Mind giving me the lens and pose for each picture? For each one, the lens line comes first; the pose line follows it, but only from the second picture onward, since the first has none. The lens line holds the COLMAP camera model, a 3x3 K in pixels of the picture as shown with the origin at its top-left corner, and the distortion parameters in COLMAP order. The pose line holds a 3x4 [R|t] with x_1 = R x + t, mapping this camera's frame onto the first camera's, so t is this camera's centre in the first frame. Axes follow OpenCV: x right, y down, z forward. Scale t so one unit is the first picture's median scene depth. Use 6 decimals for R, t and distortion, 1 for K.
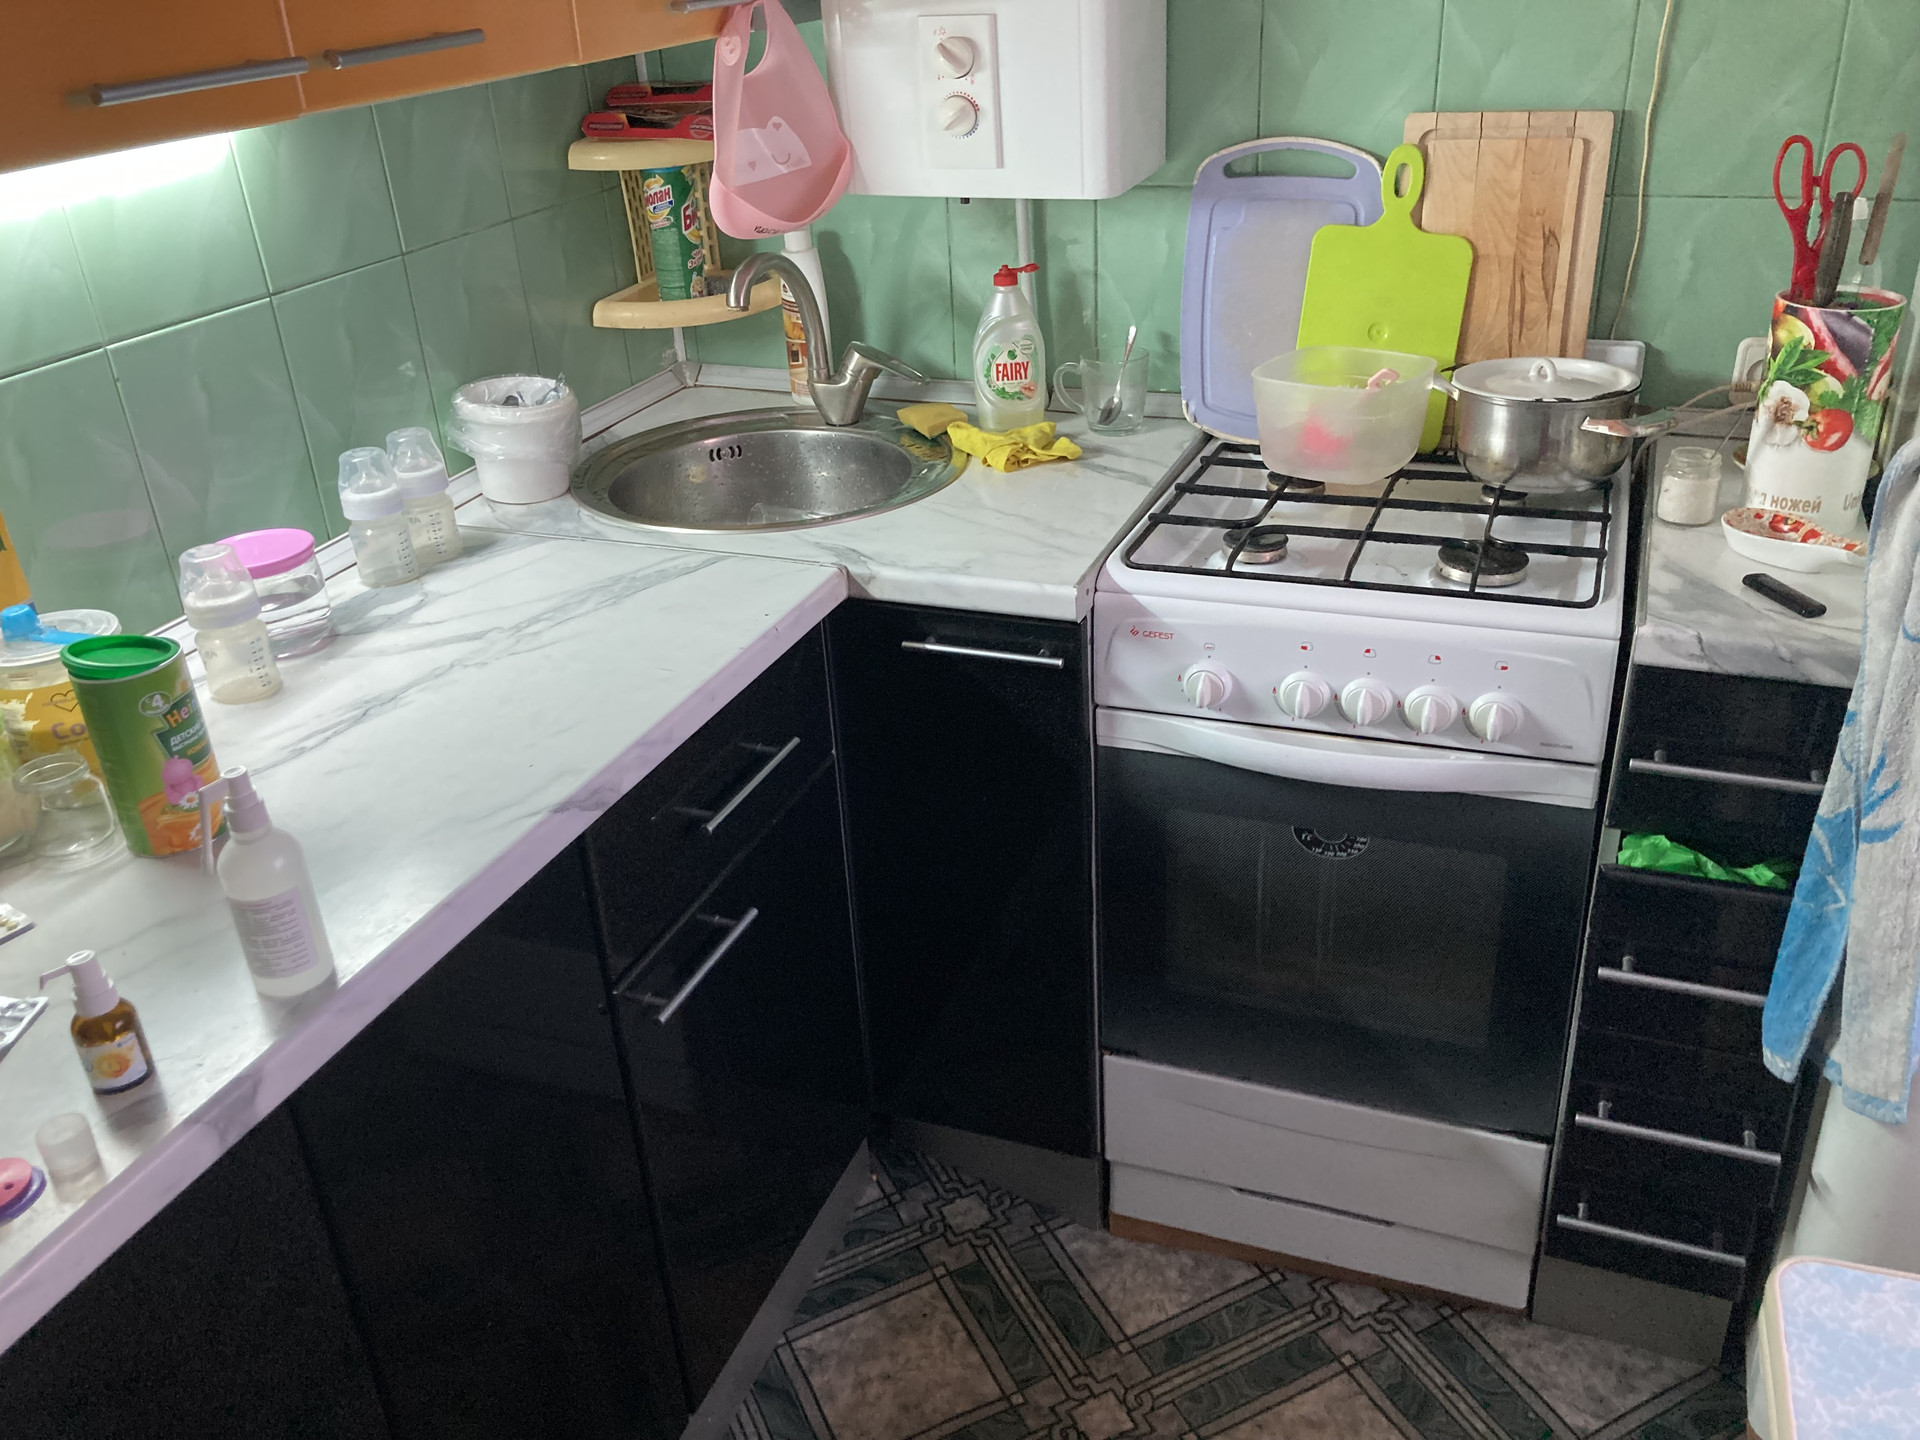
lens RADIAL K [[1569.3, 0, 977.7], [0, 1569.3, 714.0], [0, 0, 1]] dist [0.034264, -0.038685]
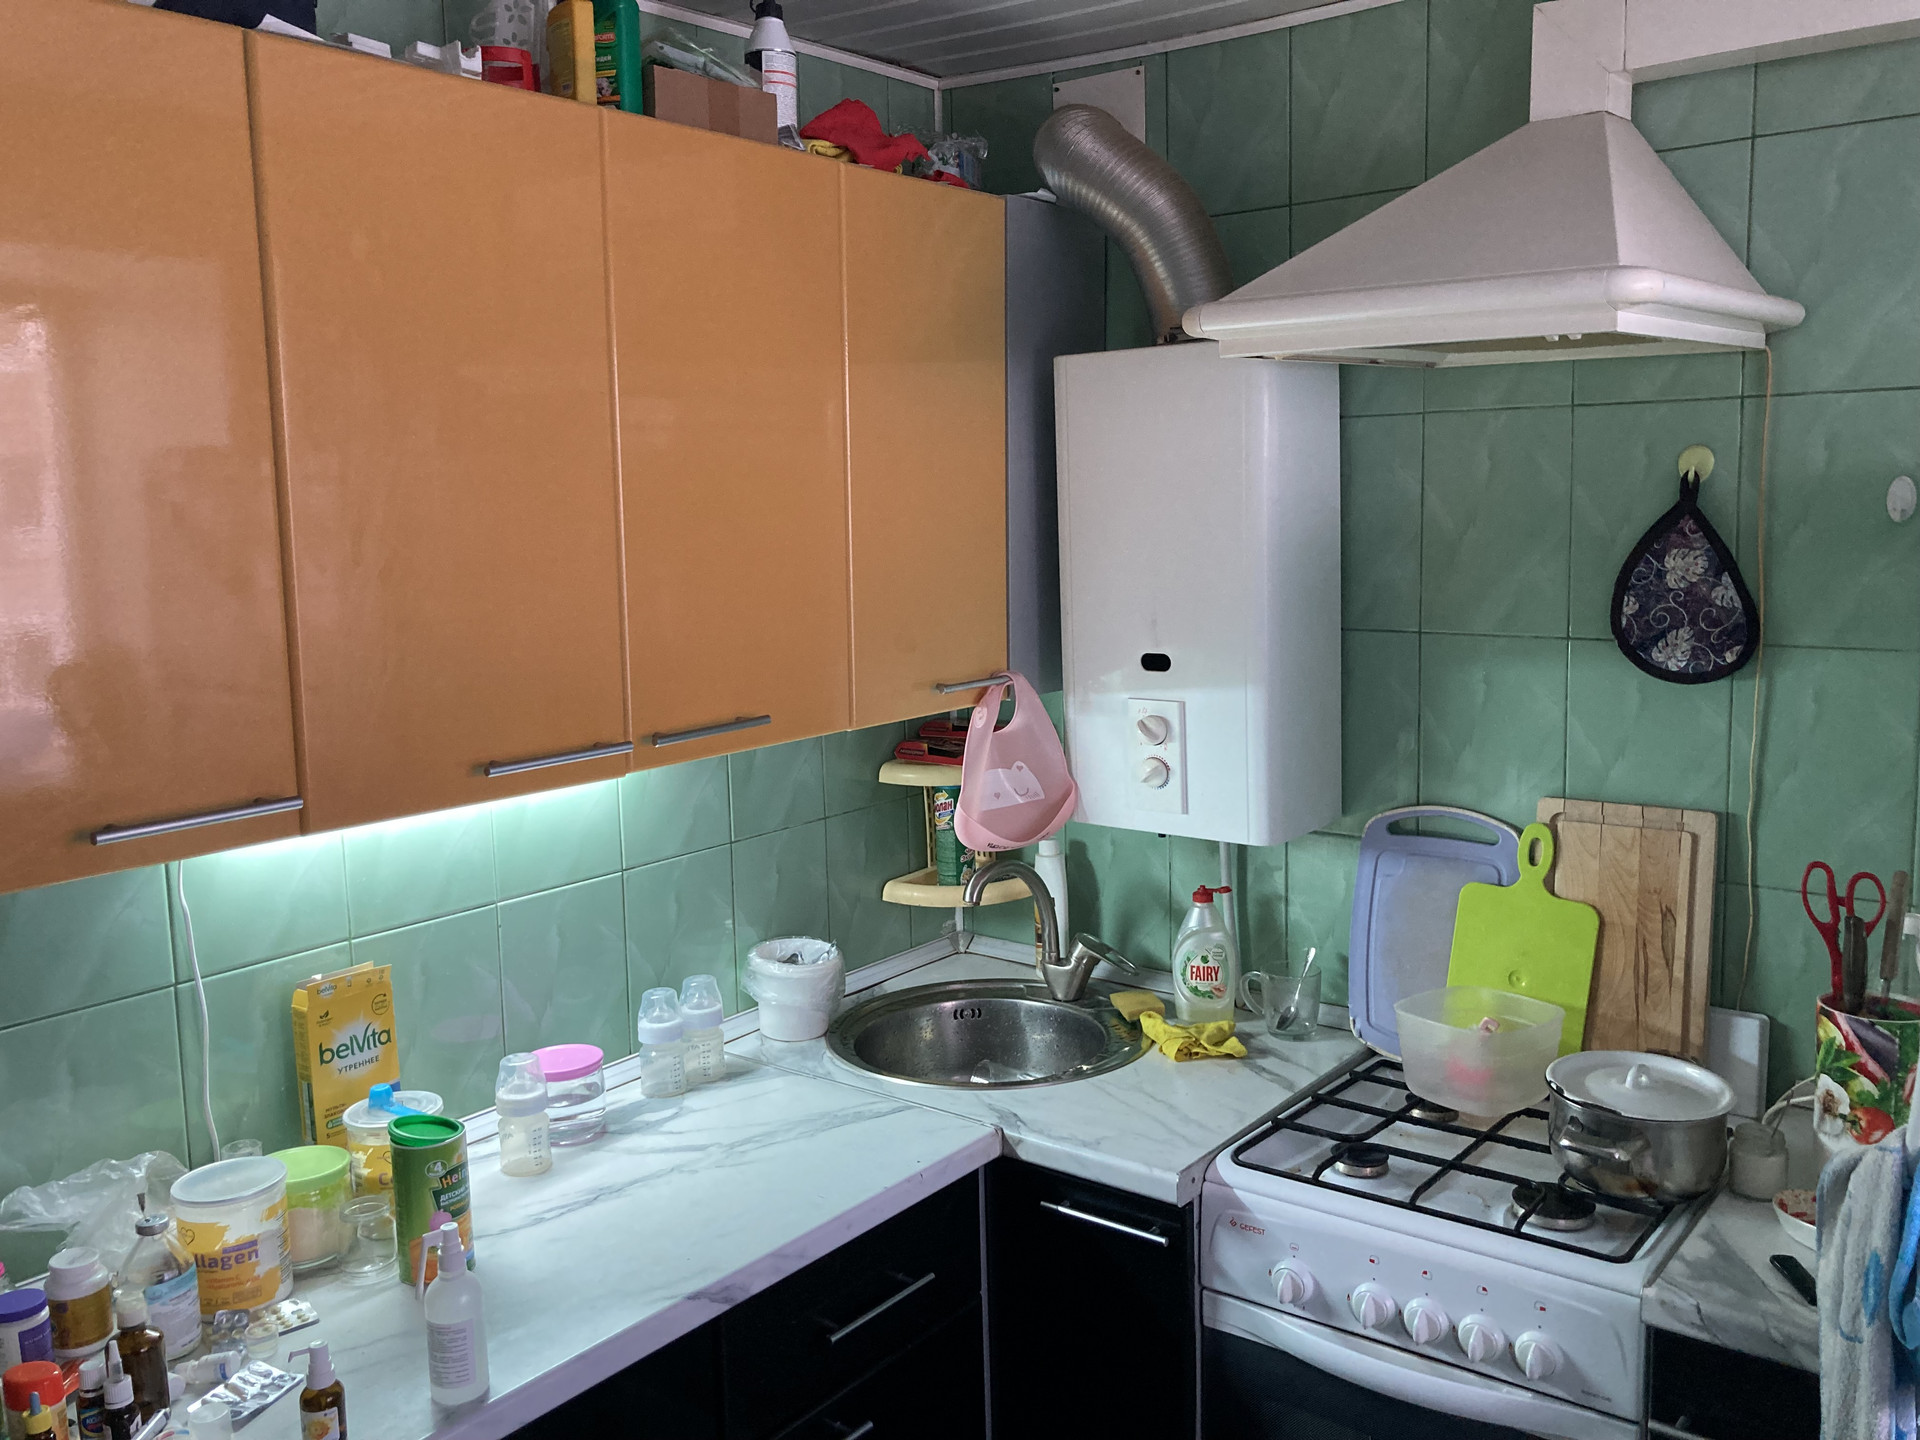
lens RADIAL K [[1569.3, 0, 960.6], [0, 1569.3, 706.7], [0, 0, 1]] dist [0.034264, -0.038685]
pose [[0.955531, 0.056431, -0.289441, 0.215388], [-0.149635, 0.938556, -0.311003, -0.018111], [0.254106, 0.340483, 0.905263, -0.205652]]
